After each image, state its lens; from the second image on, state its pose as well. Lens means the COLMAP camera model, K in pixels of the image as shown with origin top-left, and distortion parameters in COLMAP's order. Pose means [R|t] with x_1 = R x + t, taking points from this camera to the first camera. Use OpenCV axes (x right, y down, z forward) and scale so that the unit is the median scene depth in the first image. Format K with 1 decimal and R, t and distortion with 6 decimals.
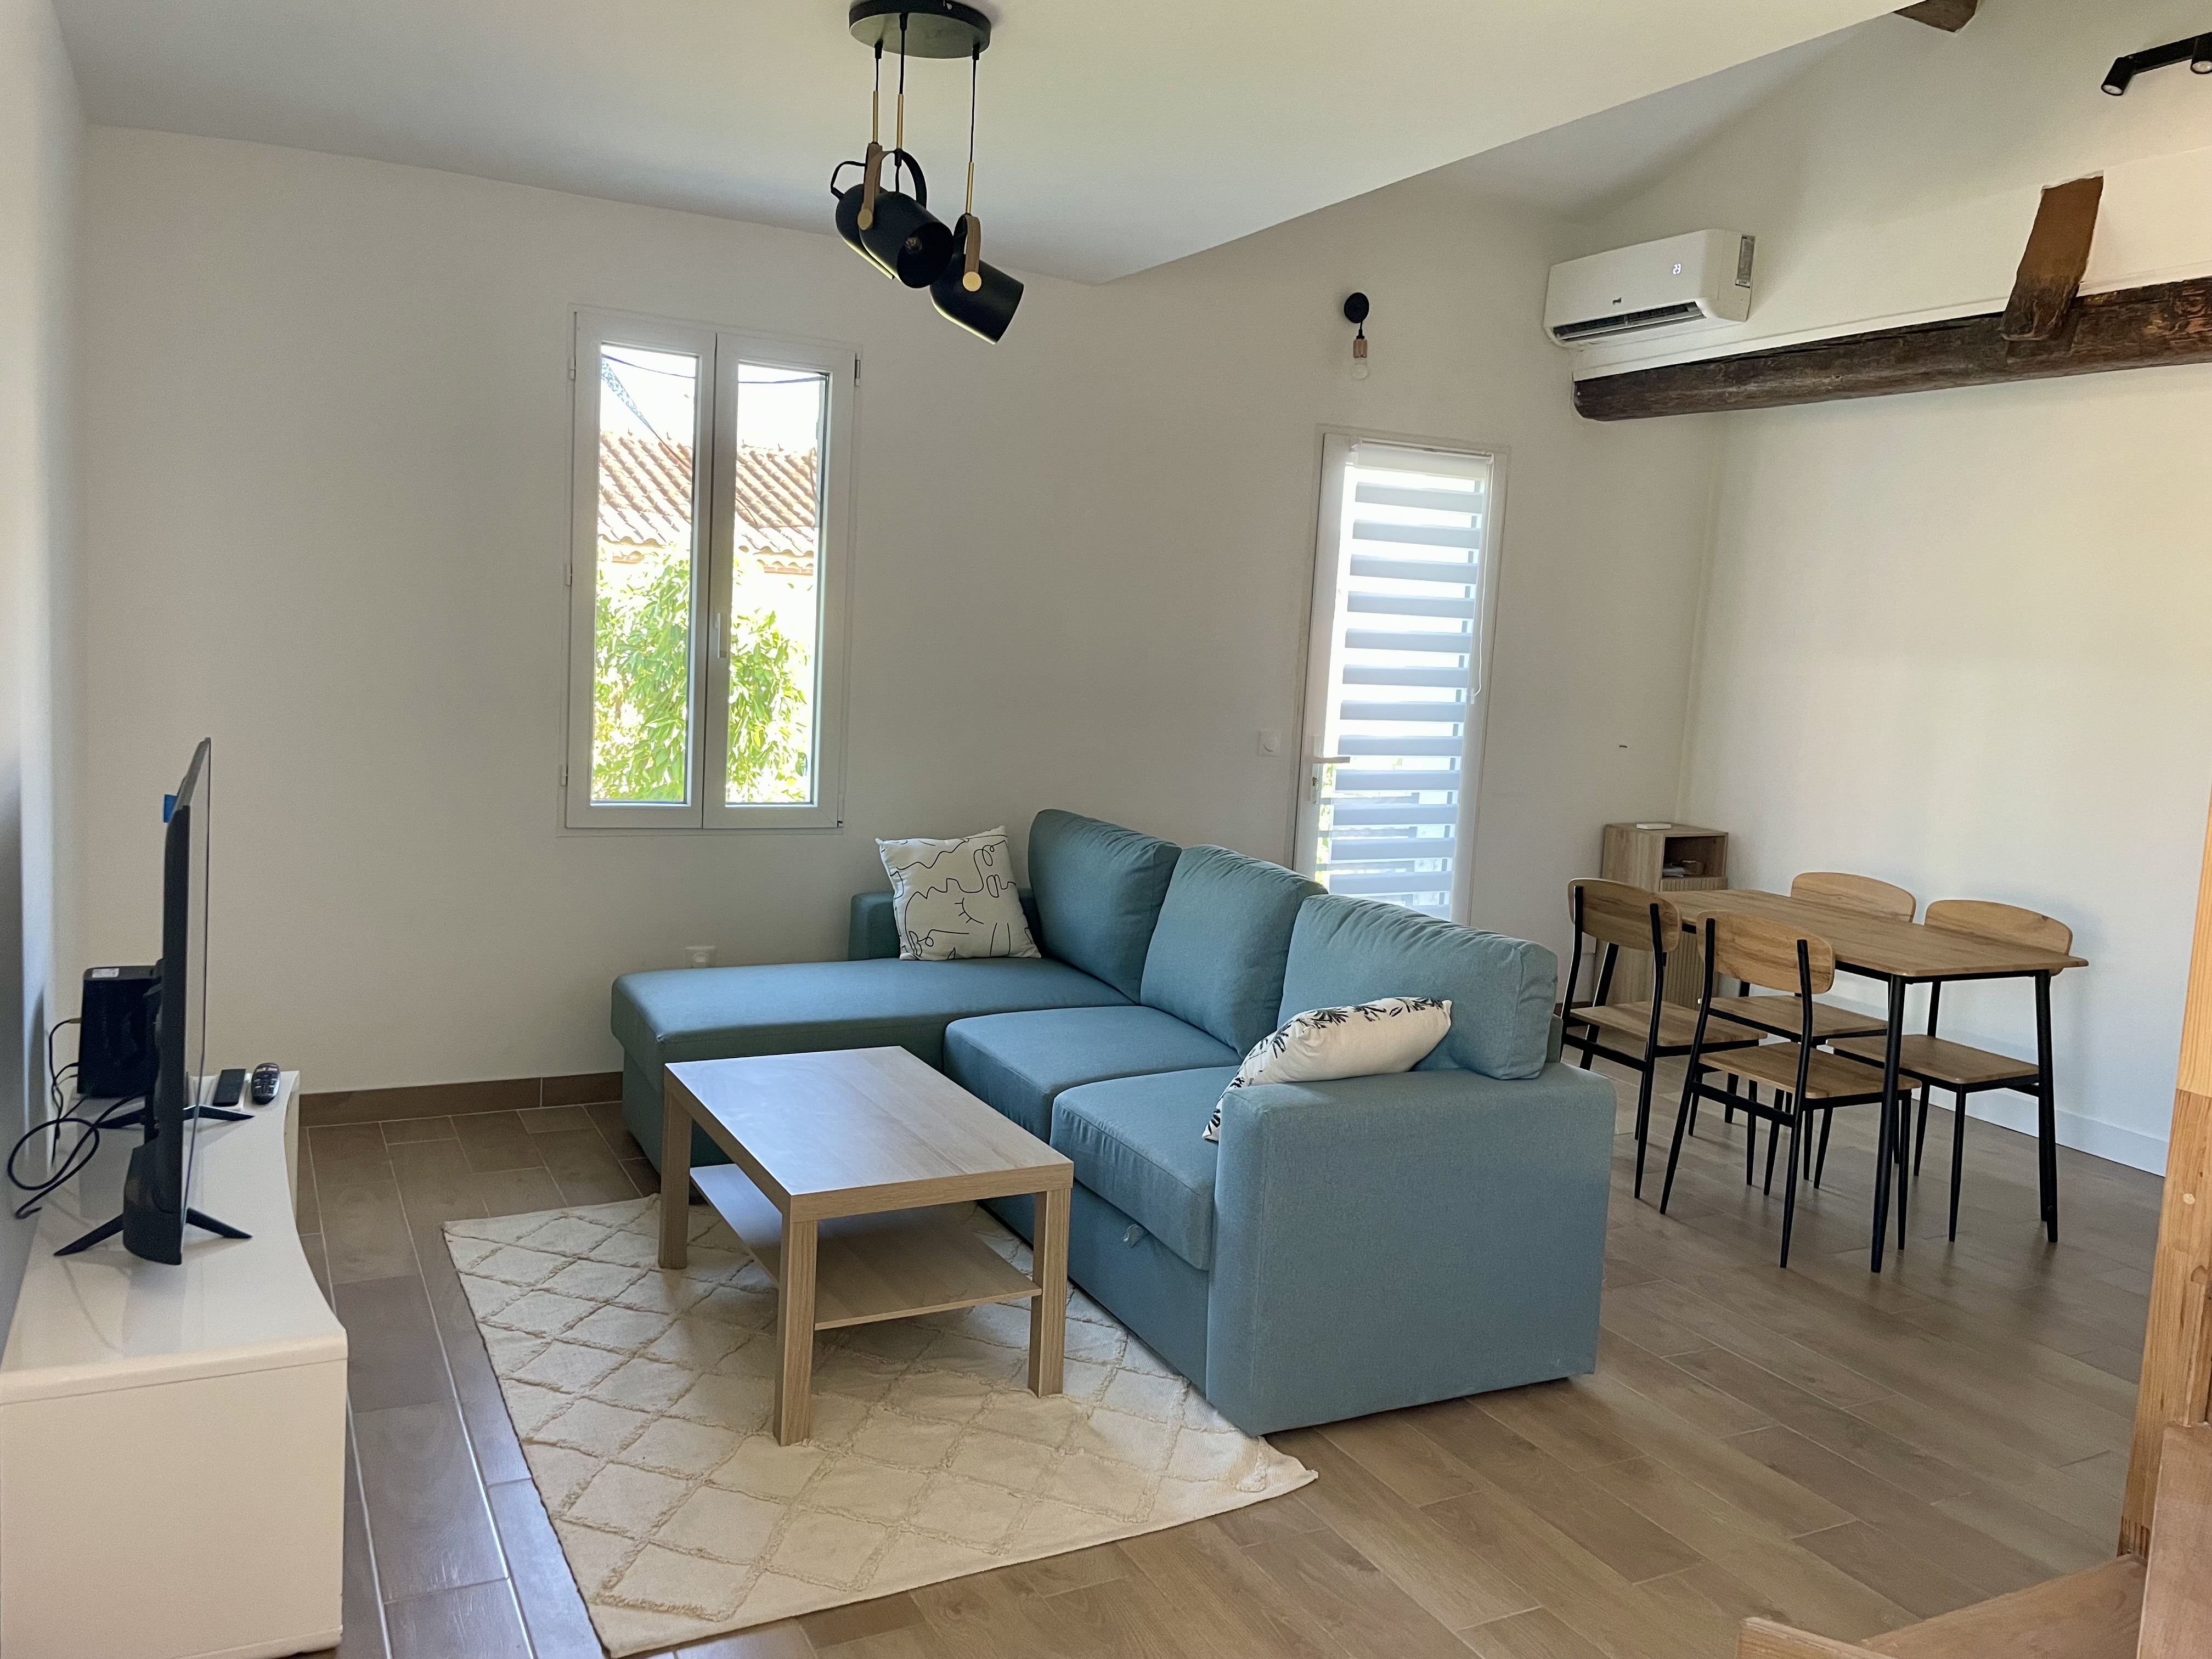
lens RADIAL K [[1676.9, 0, 1077.1], [0, 1676.9, 795.6], [0, 0, 1]] dist [0.075663, -0.129564]
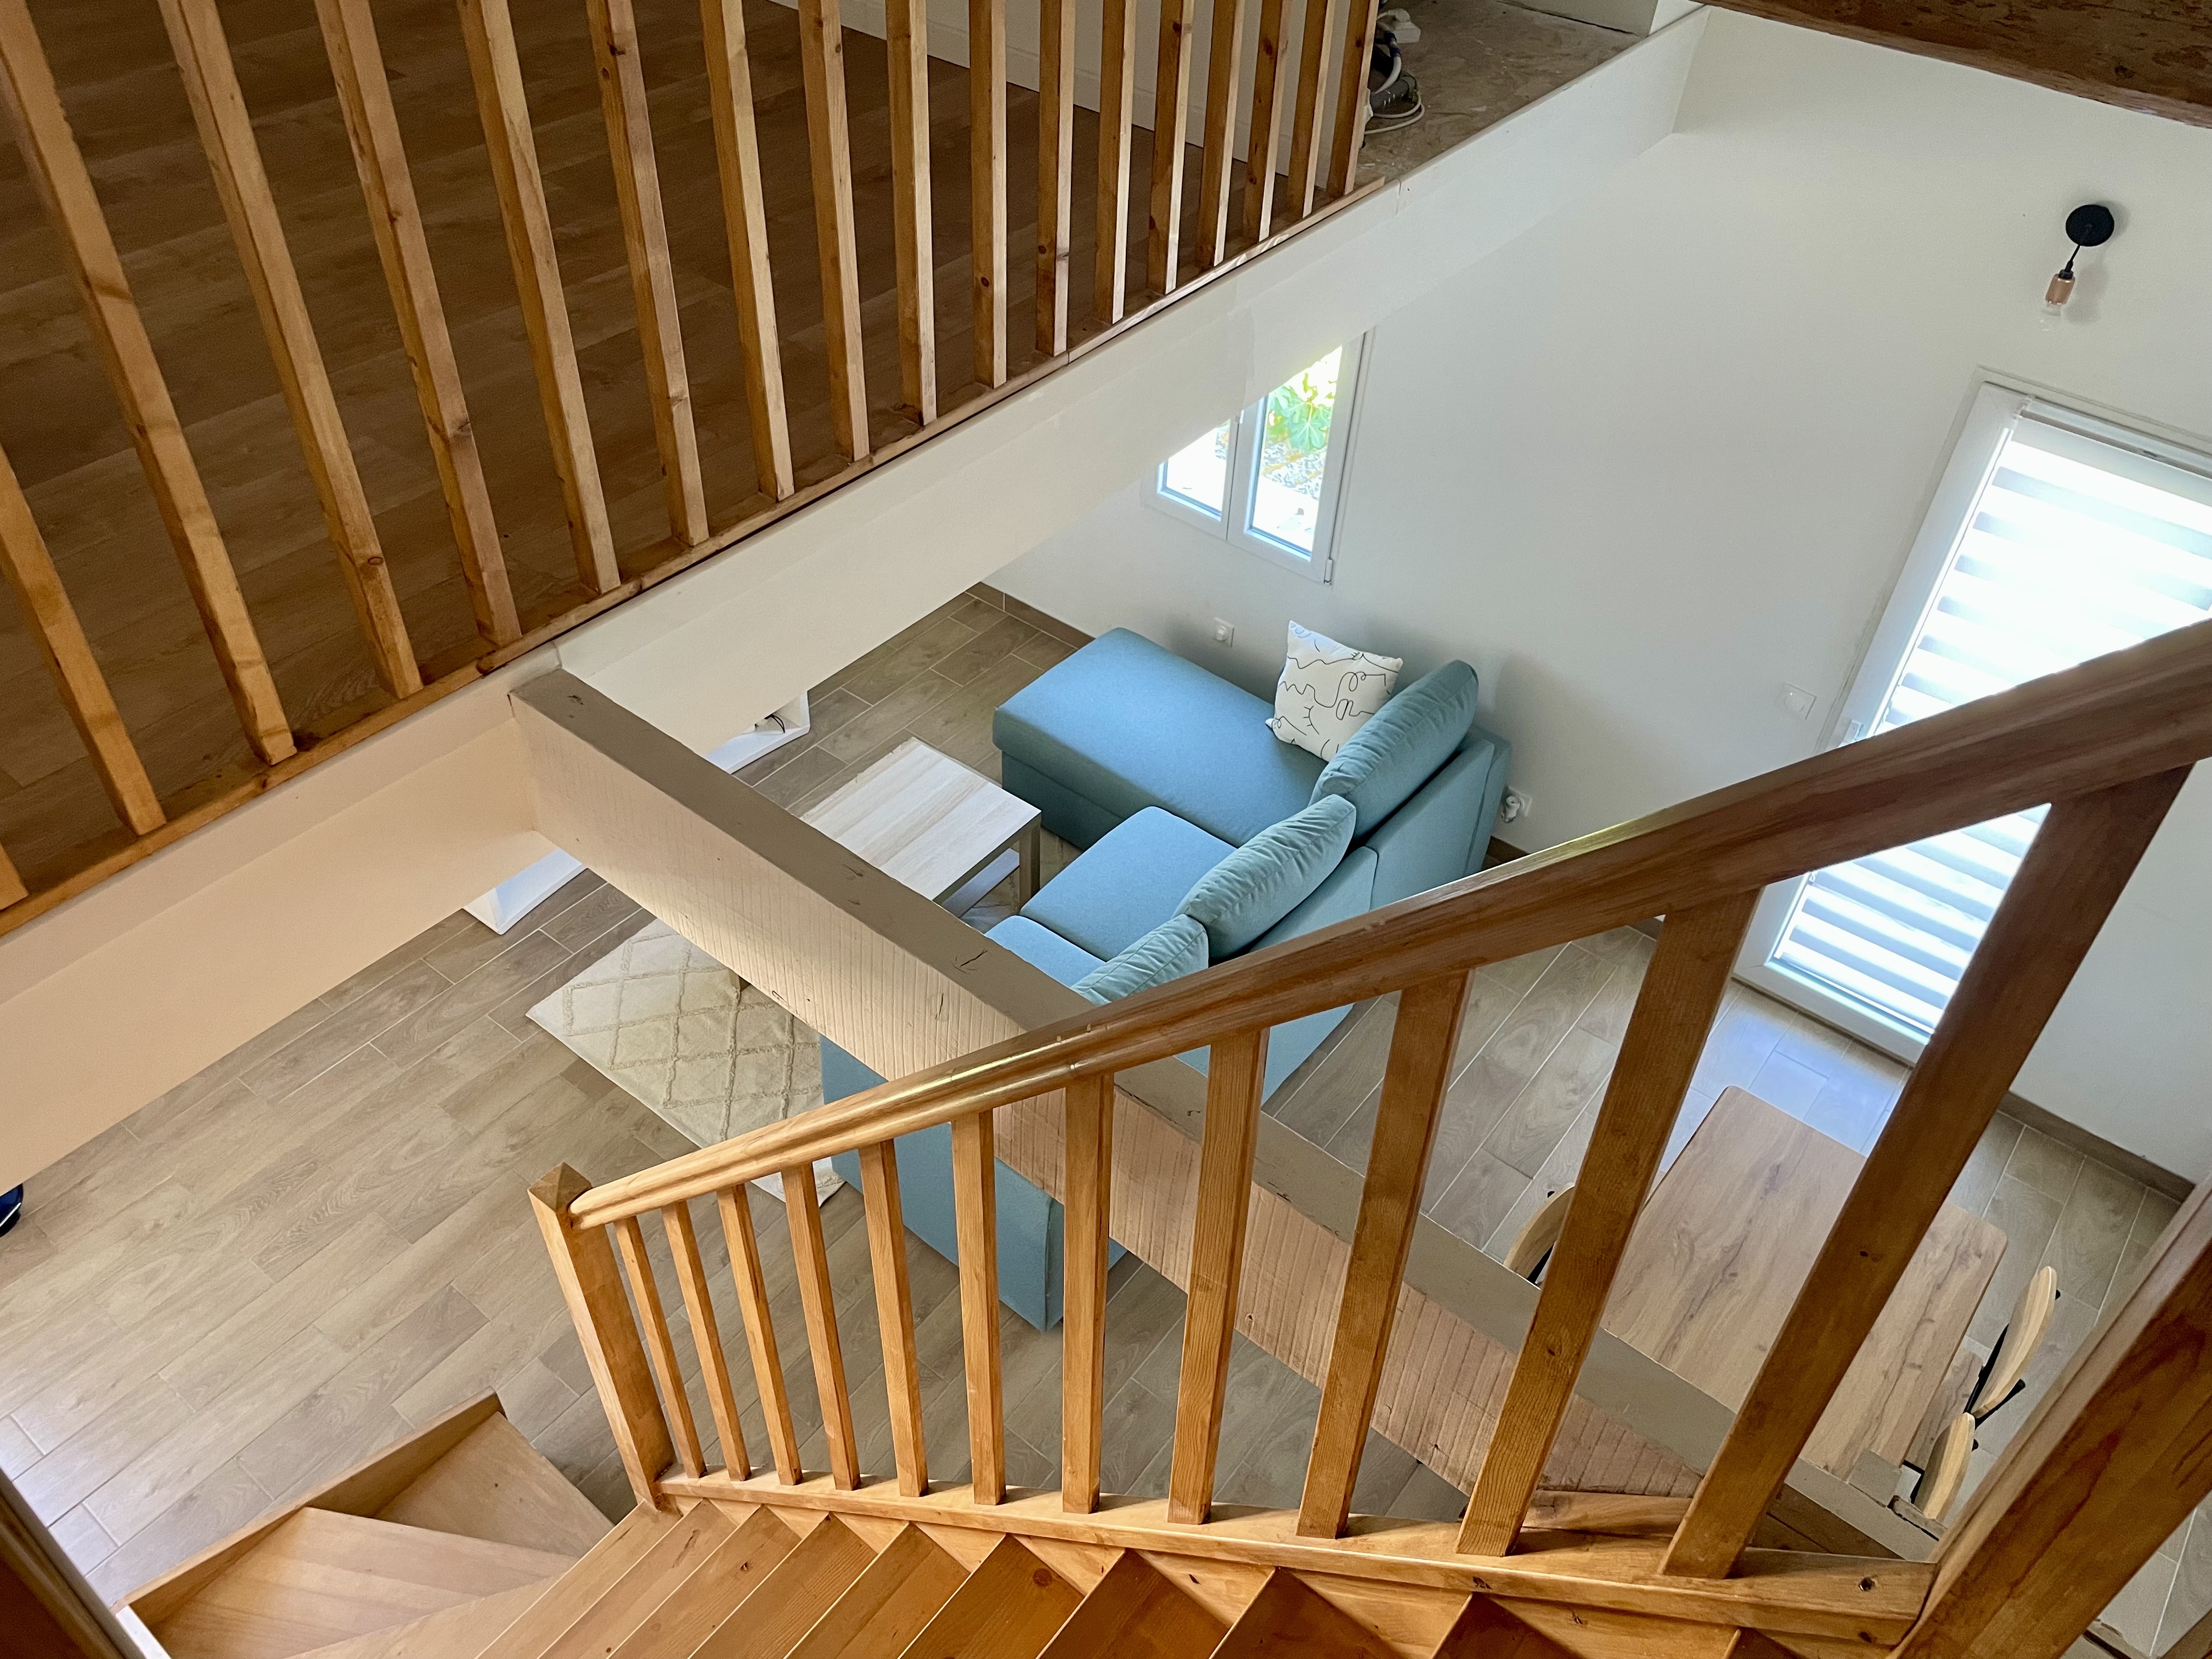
lens RADIAL K [[1662.5, 0, 1098.4], [0, 1662.5, 804.1], [0, 0, 1]] dist [0.099969, -0.127796]
pose [[0.420171, 0.579505, -0.698305, 0.702781], [-0.103787, 0.795169, 0.597440, -0.548998], [0.901490, -0.178553, 0.394252, 0.414735]]
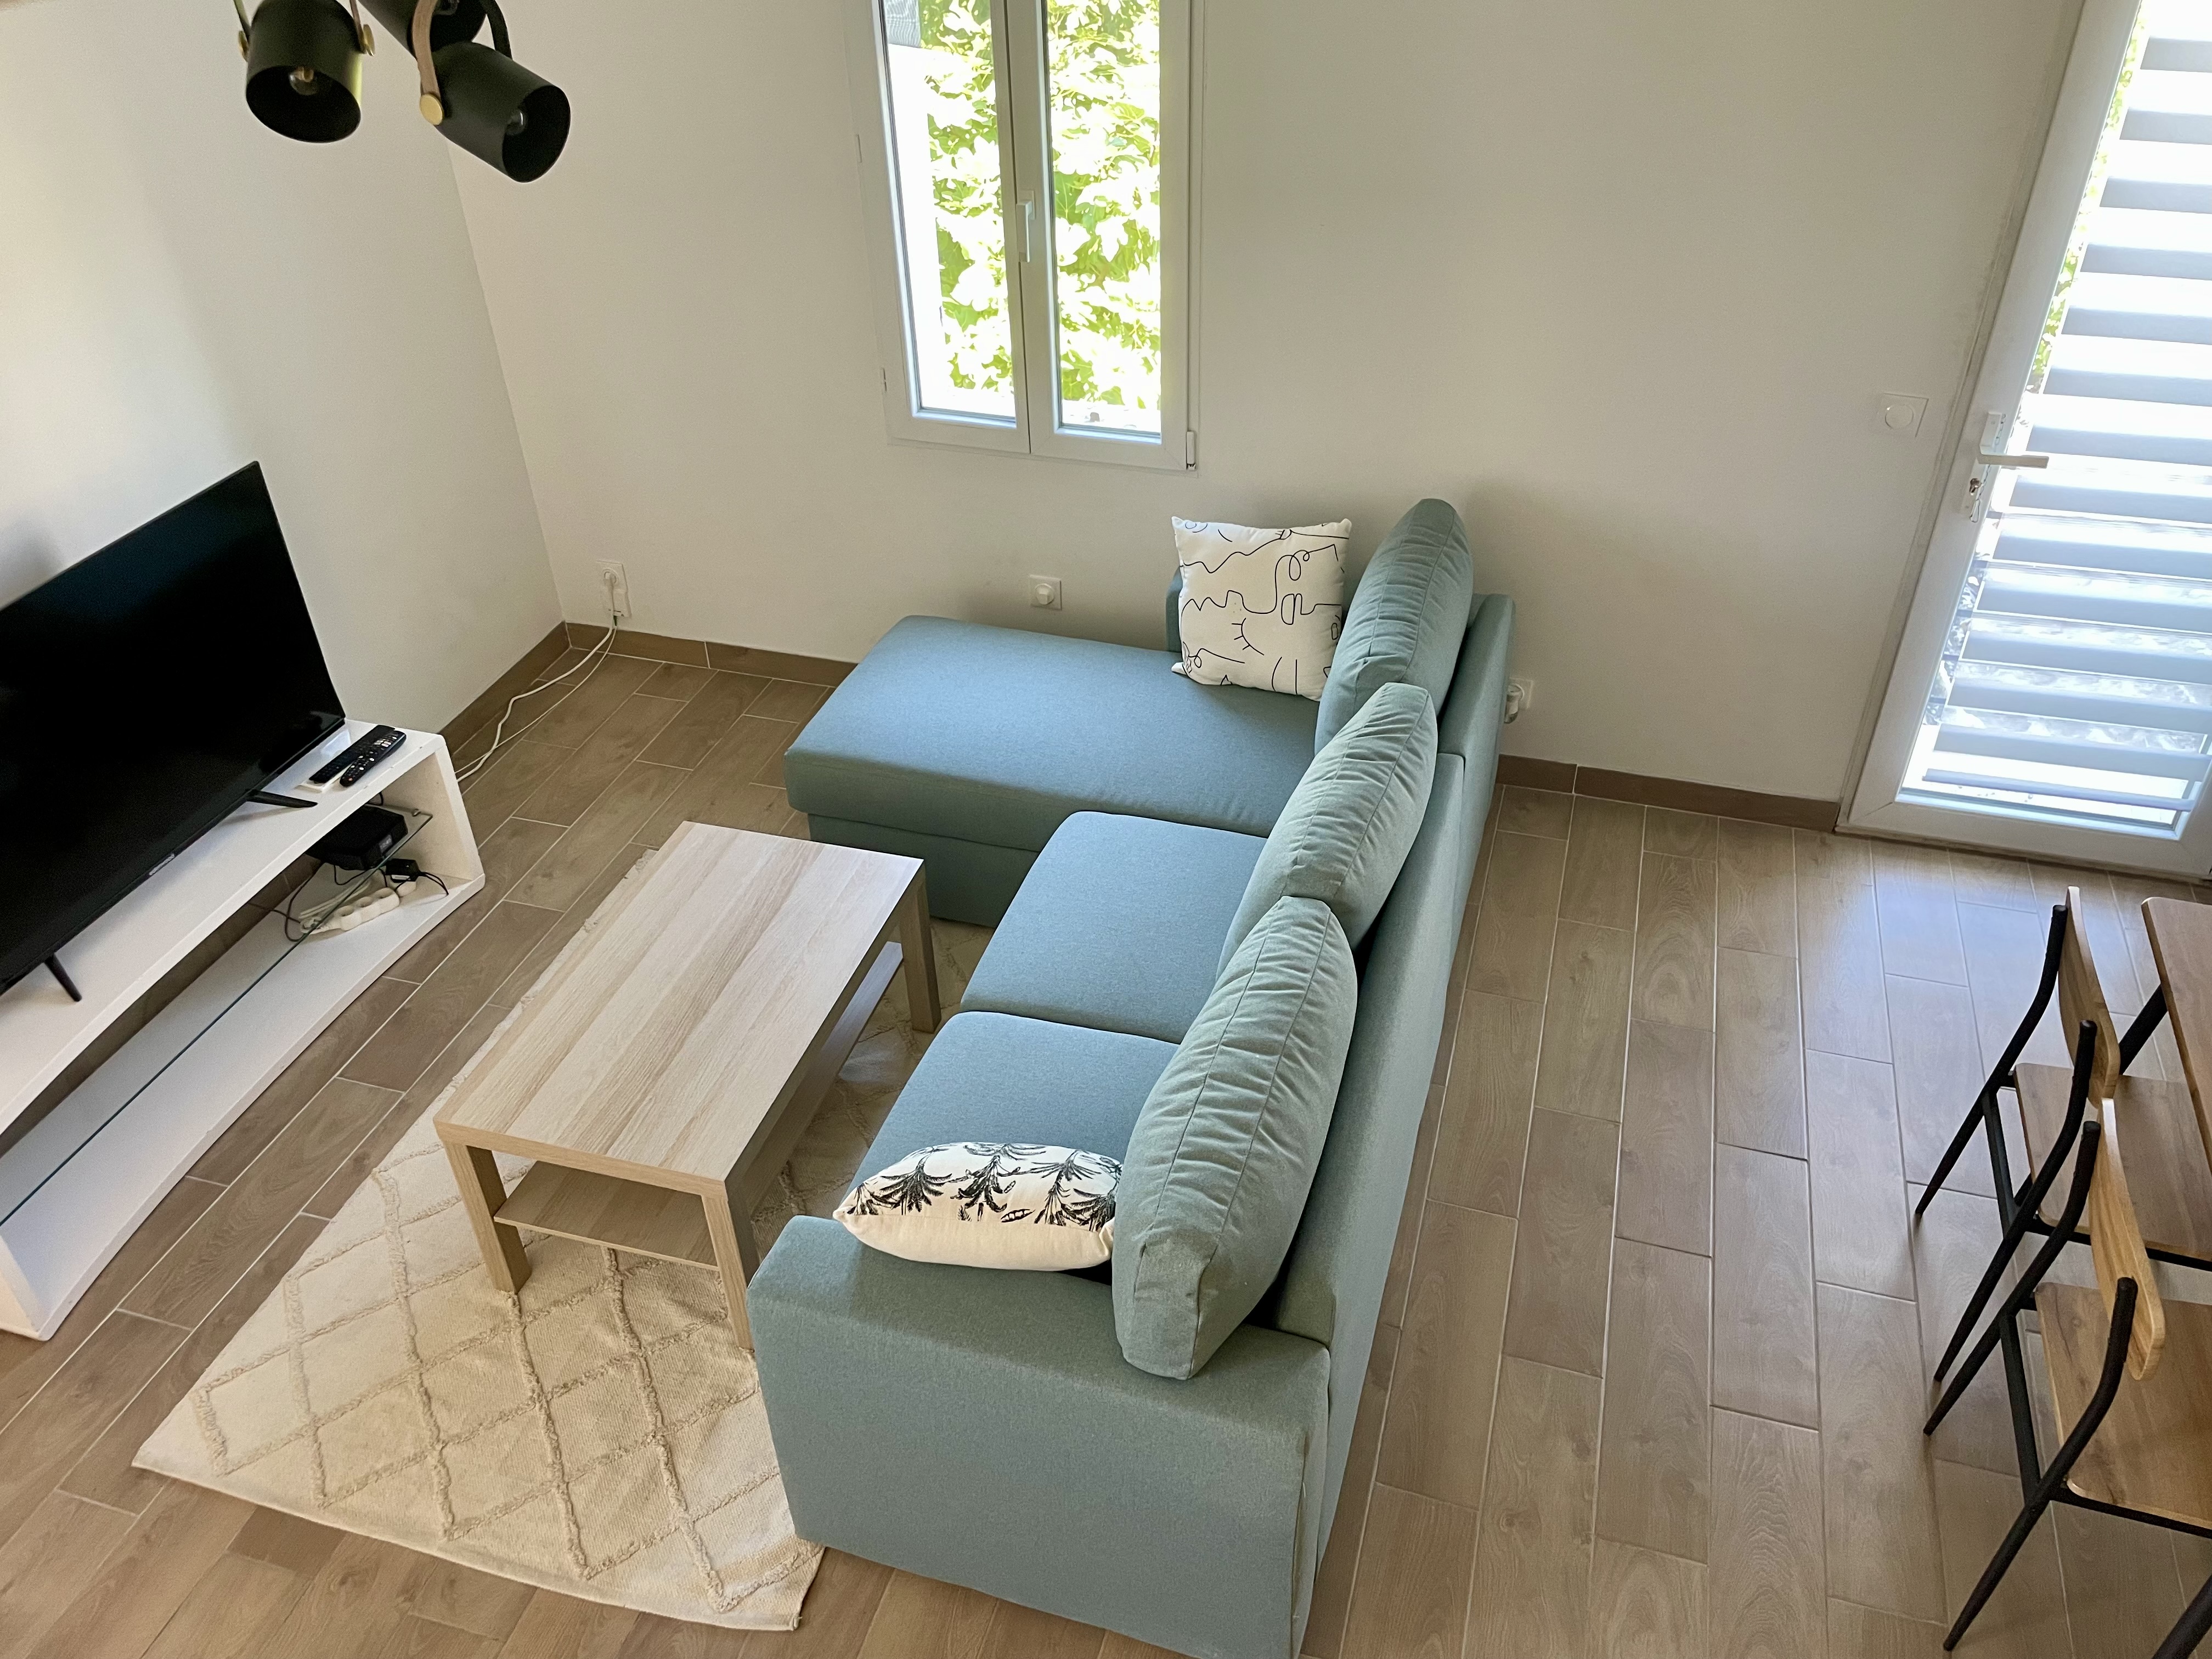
lens RADIAL K [[1662.5, 0, 1098.4], [0, 1662.5, 804.1], [0, 0, 1]] dist [0.099969, -0.127796]
pose [[0.719069, 0.347453, -0.601844, 0.390704], [-0.007832, 0.870036, 0.492926, -0.252484], [0.694895, -0.349734, 0.628337, 0.428031]]
